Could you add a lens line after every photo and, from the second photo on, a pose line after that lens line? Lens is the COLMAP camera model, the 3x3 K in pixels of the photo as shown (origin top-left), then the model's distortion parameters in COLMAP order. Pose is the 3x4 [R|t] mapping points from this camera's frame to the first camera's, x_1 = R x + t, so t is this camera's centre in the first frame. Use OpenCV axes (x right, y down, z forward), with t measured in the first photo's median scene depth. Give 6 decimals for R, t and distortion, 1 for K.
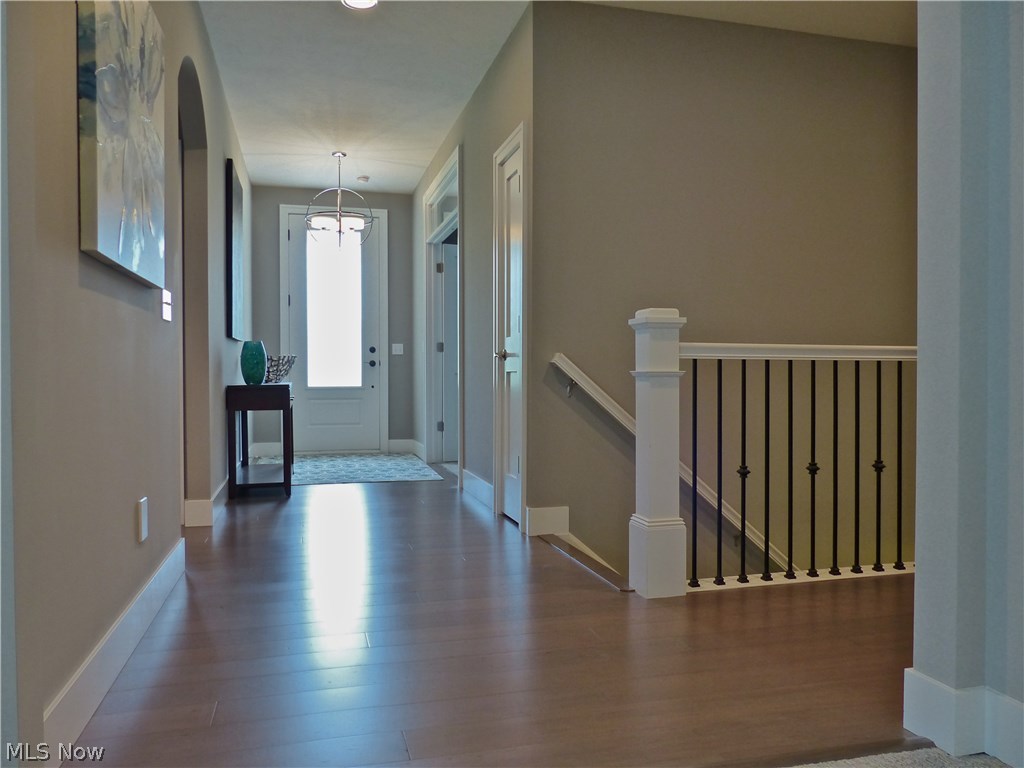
lens RADIAL K [[771.4, 0, 505.5], [0, 771.4, 385.0], [0, 0, 1]] dist [-0.030166, 0.024021]
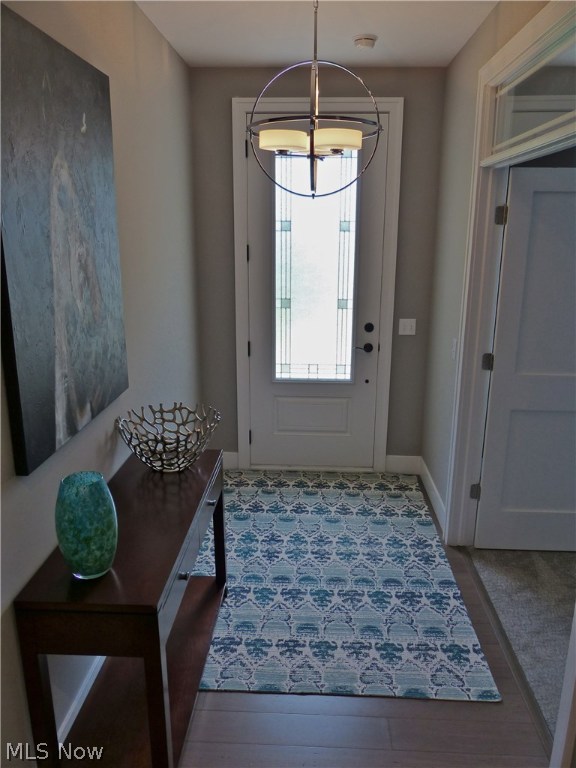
lens RADIAL K [[578.6, 0, 292.8], [0, 578.6, 377.6], [0, 0, 1]] dist [-0.030166, 0.024021]
pose [[0.954991, 0.085230, -0.284126, -0.093045], [-0.012854, 0.968824, 0.247416, -0.130176], [0.296356, -0.232628, 0.926314, 0.525565]]
